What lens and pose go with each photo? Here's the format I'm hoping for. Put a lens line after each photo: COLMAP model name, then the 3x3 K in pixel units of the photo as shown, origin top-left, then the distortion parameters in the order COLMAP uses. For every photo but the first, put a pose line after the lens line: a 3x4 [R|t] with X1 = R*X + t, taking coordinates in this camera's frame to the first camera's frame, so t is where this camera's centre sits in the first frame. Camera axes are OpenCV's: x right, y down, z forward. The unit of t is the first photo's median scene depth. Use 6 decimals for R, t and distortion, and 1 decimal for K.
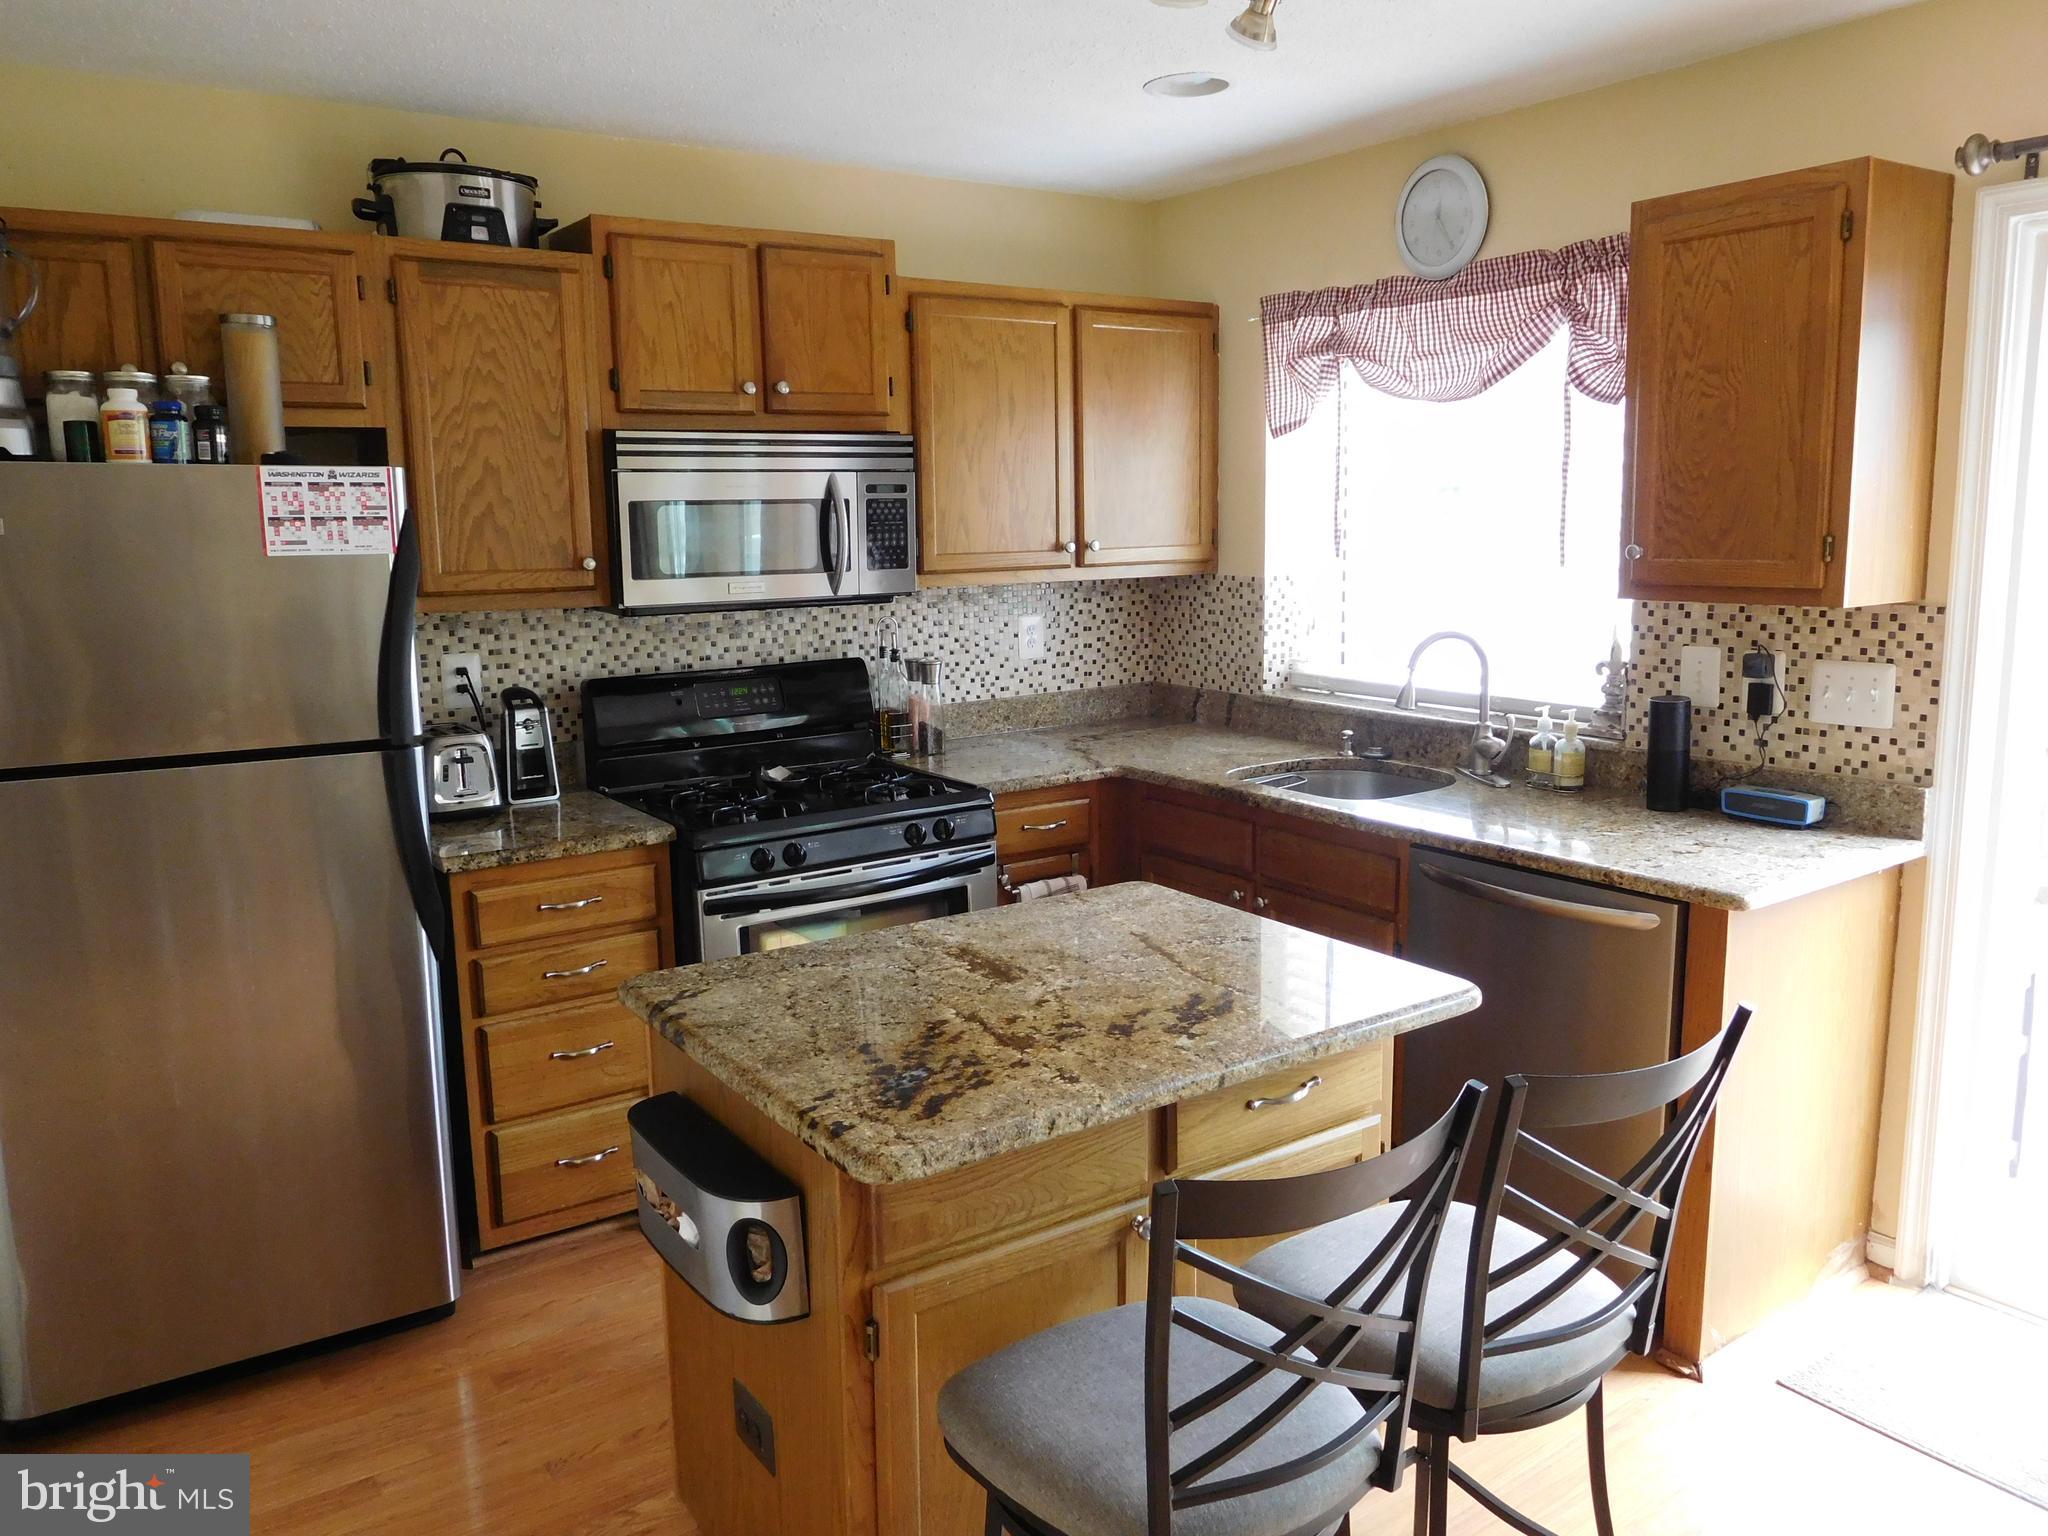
lens RADIAL K [[1536.2, 0, 1012.7], [0, 1536.2, 768.0], [0, 0, 1]] dist [0.002774, -0.019577]
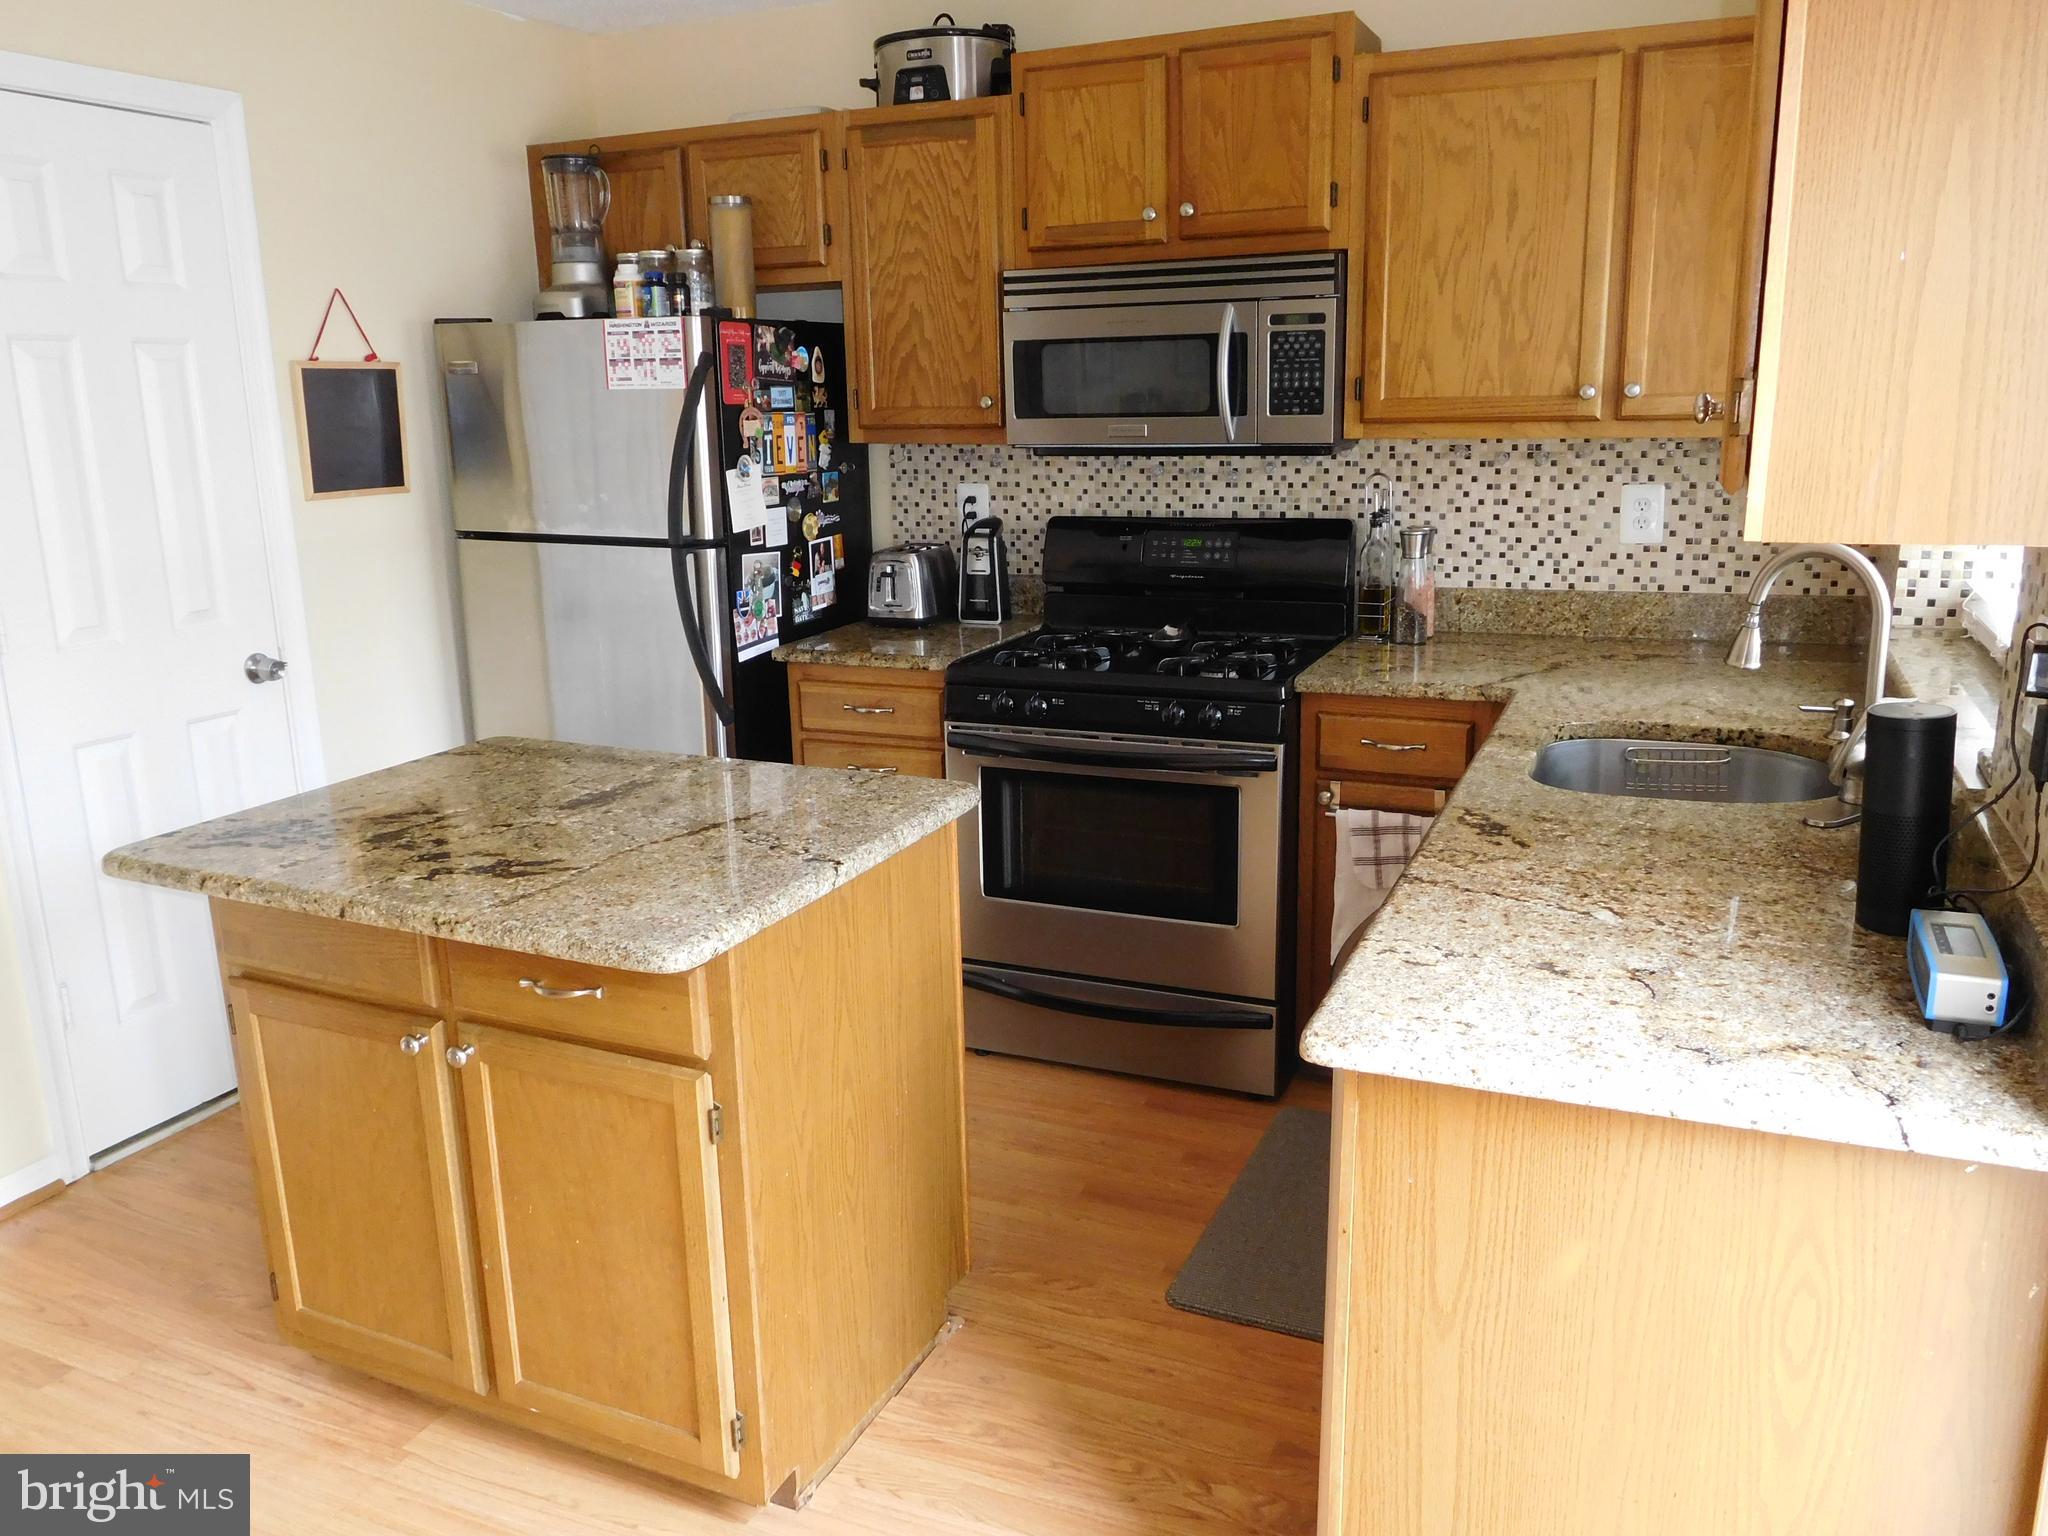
lens RADIAL K [[1536.2, 0, 1012.9], [0, 1536.2, 763.9], [0, 0, 1]] dist [0.002774, -0.019577]
pose [[0.519456, 0.207756, -0.828857, 0.610594], [-0.129754, 0.977923, 0.163801, -0.060549], [0.844589, 0.022460, 0.534944, 0.424238]]
